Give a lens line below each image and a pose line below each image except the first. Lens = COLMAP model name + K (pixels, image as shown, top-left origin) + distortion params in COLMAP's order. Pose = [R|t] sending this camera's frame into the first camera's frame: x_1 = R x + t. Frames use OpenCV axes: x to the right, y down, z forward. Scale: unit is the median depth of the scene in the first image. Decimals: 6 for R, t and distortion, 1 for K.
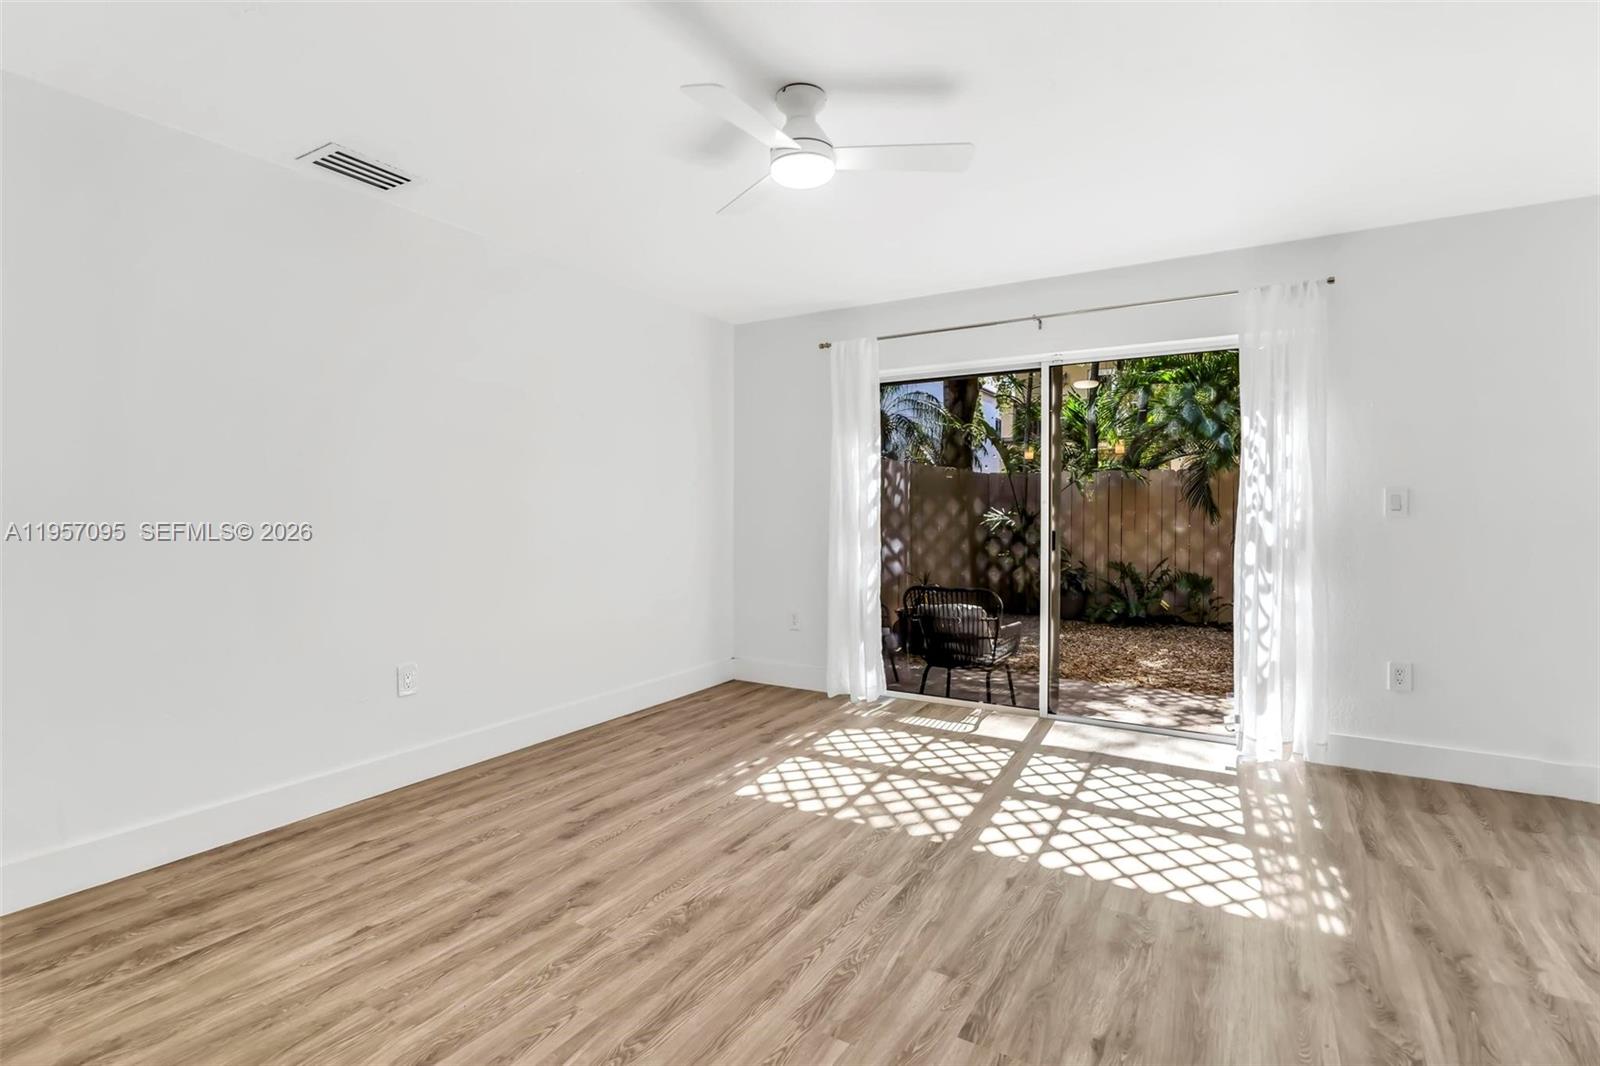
lens RADIAL K [[748.3, 0, 791.4], [0, 748.3, 521.8], [0, 0, 1]] dist [-0.022994, 0.006884]
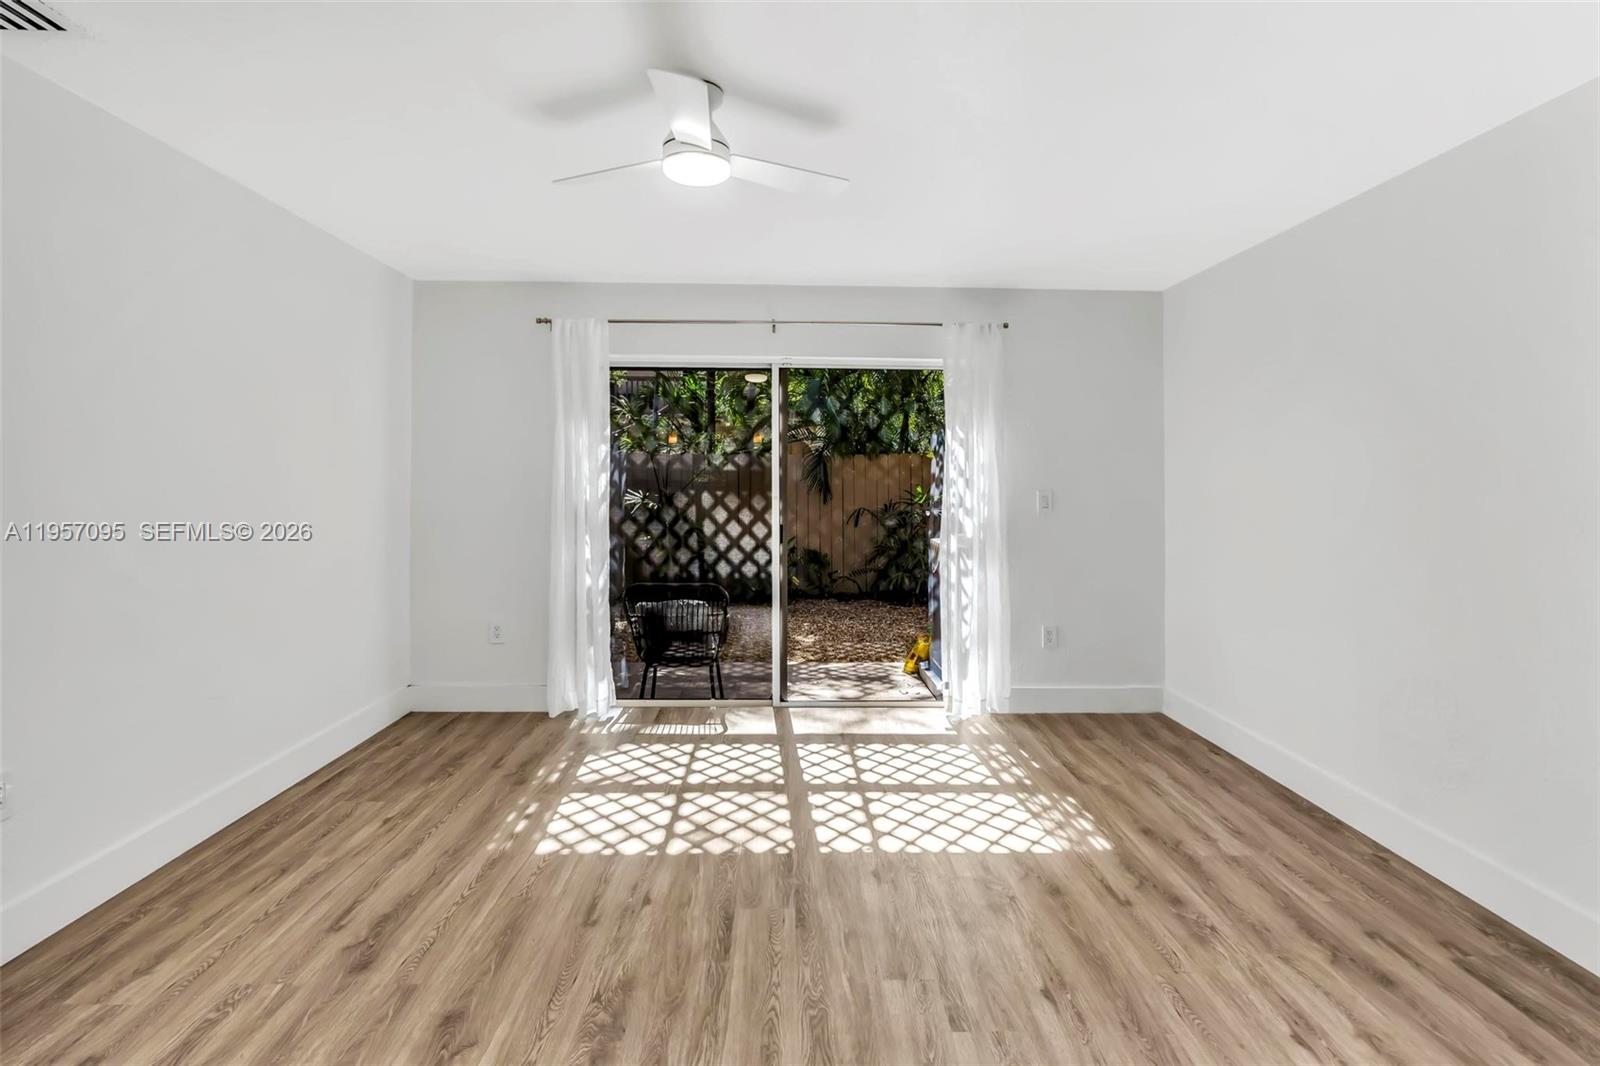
lens RADIAL K [[788.3, 0, 794.6], [0, 788.3, 471.0], [0, 0, 1]] dist [-0.016992, 0.001457]
pose [[0.841231, 0.012248, 0.540537, -0.317322], [0.001717, 0.999678, -0.025324, -0.049131], [-0.540673, 0.022232, 0.840939, 0.080103]]
